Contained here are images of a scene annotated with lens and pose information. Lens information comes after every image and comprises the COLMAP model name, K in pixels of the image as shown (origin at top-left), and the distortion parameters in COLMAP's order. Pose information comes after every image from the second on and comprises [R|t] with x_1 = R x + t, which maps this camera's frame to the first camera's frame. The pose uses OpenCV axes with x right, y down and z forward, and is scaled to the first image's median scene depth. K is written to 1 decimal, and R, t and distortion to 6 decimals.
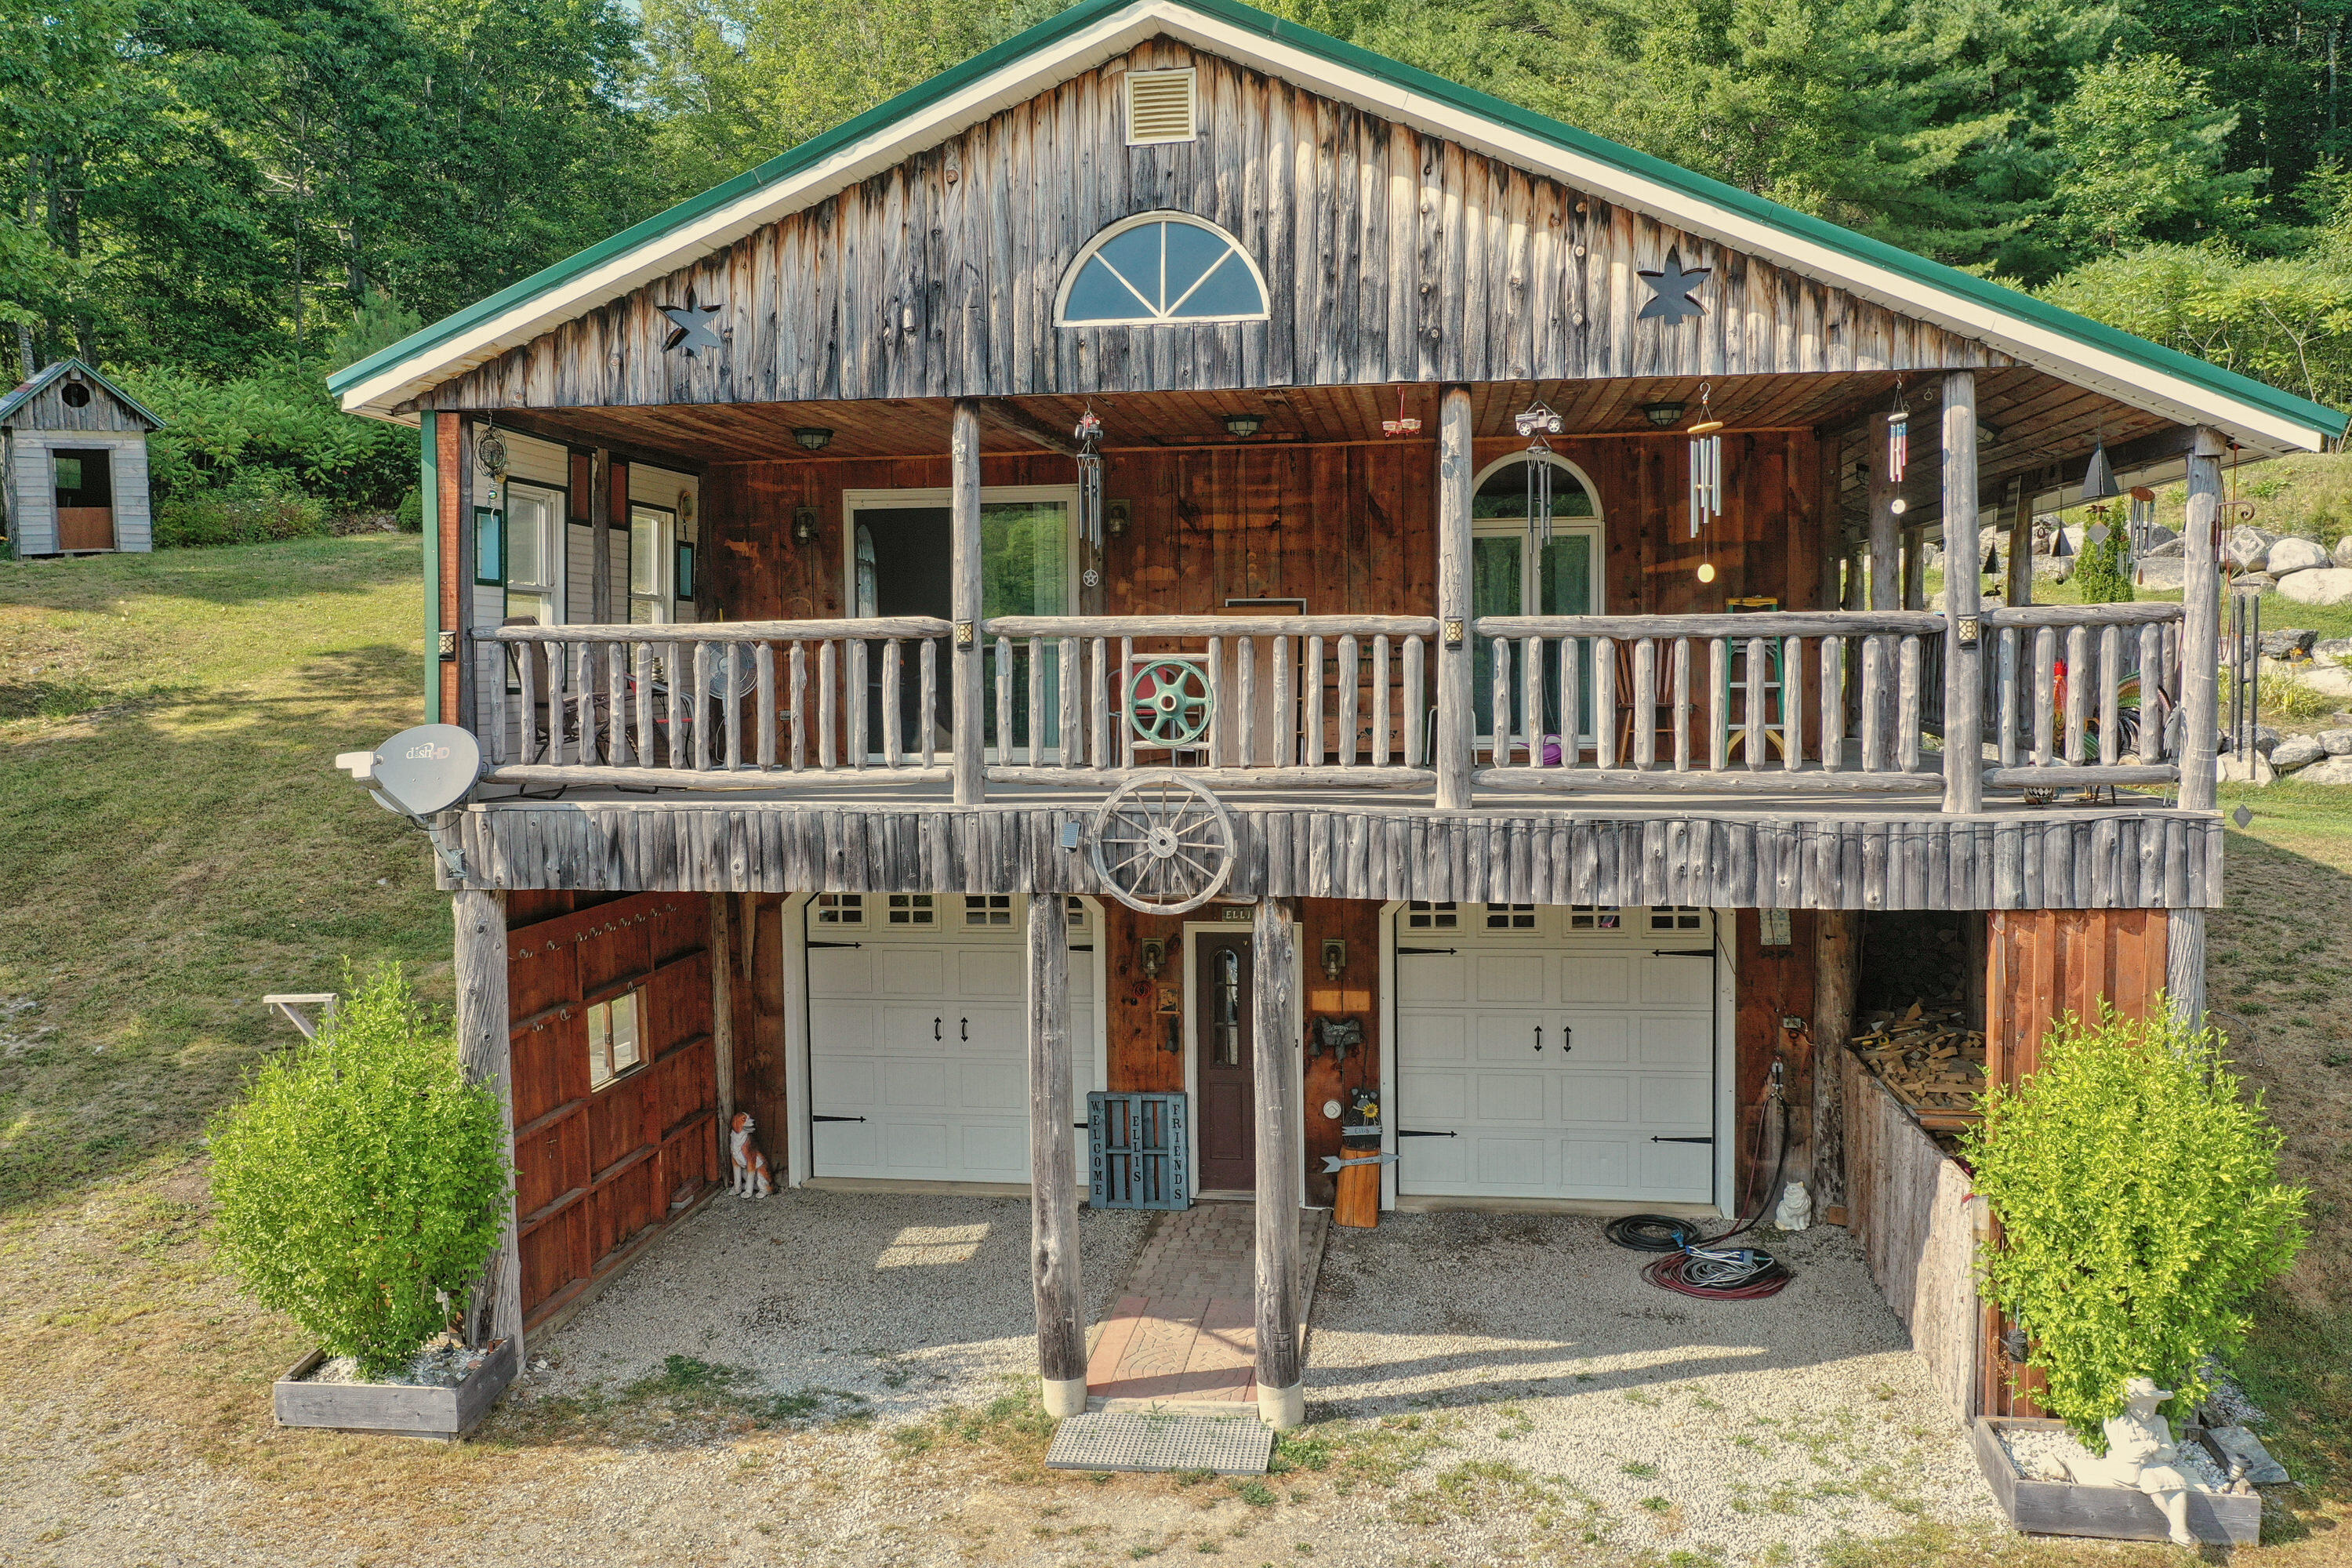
lens RADIAL K [[1850.2, 0, 1179.7], [0, 1850.2, 778.3], [0, 0, 1]] dist [-0.004161, 0.007480]
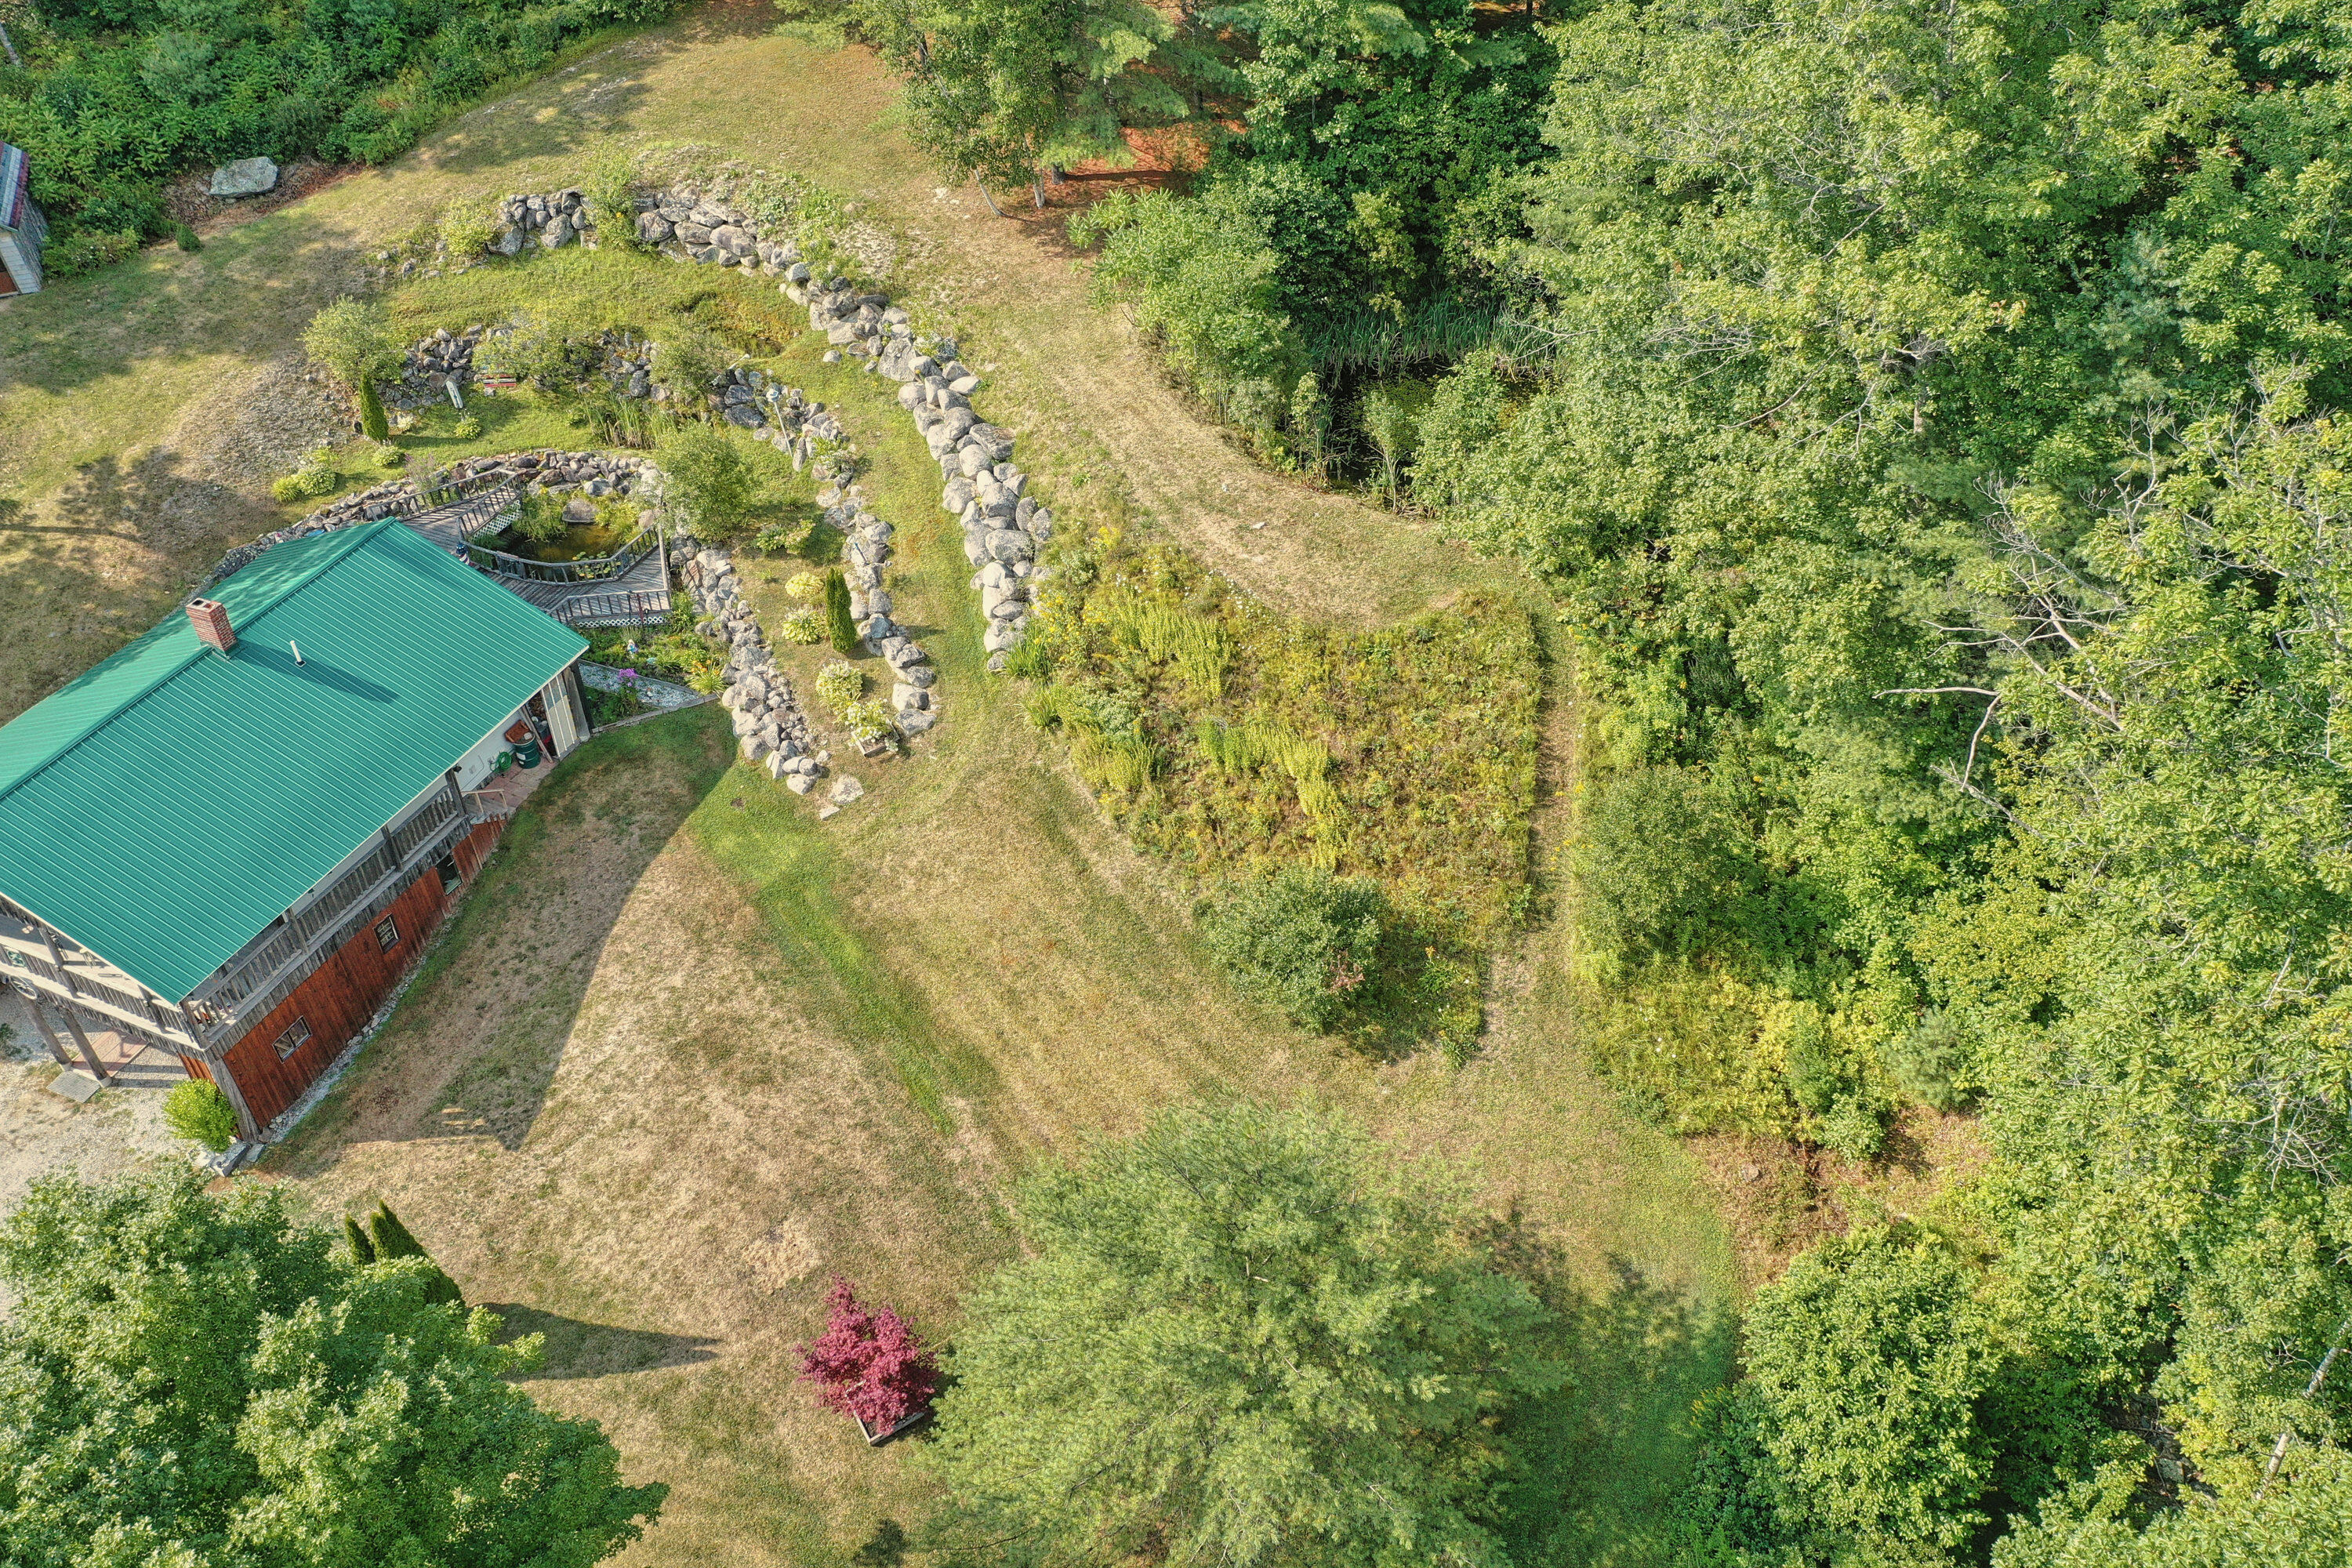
lens RADIAL K [[1850.2, 0, 1179.6], [0, 1850.2, 785.5], [0, 0, 1]] dist [-0.004161, 0.007480]
pose [[0.966453, 0.171052, -0.191597, 3.018269], [-0.024191, 0.803275, 0.595117, -2.684974], [0.255701, -0.570518, 0.780466, -1.237633]]
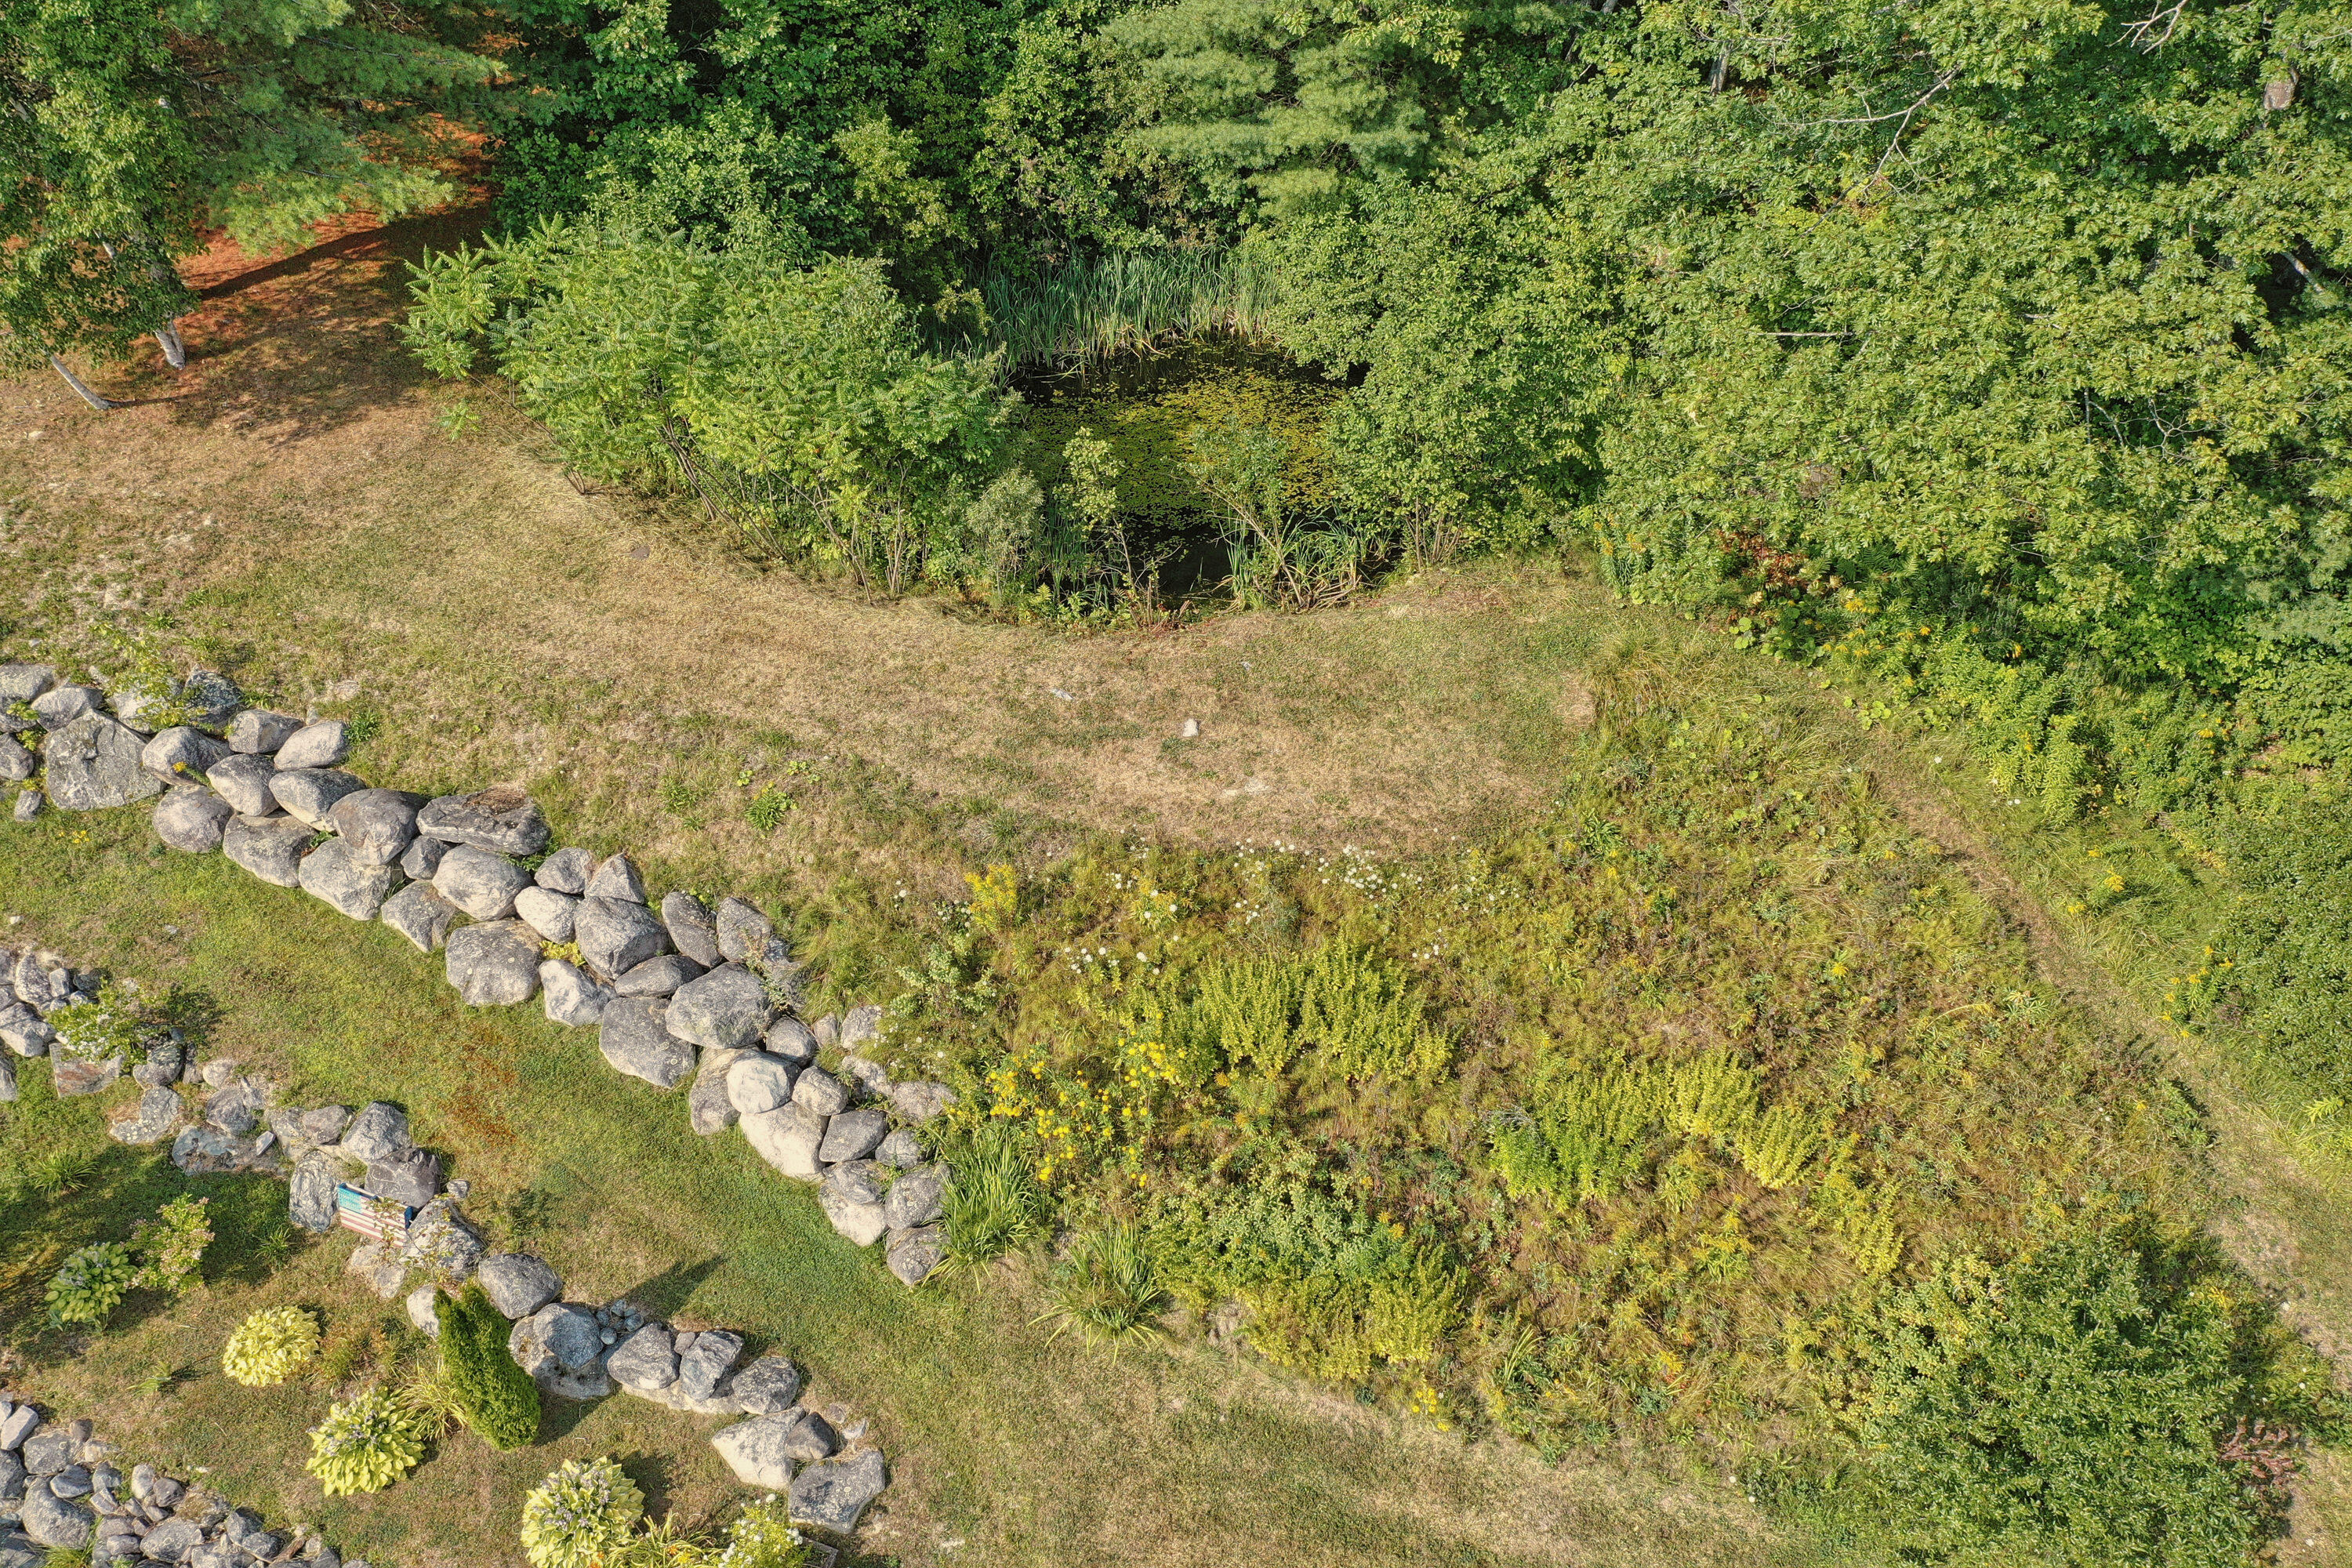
lens RADIAL K [[1850.2, 0, 1177.6], [0, 1850.2, 783.1], [0, 0, 1]] dist [-0.004161, 0.007480]
pose [[0.880206, -0.305455, 0.363229, 1.337876], [0.038480, 0.808763, 0.586875, -1.797910], [-0.473030, -0.502594, 0.723631, 1.037054]]
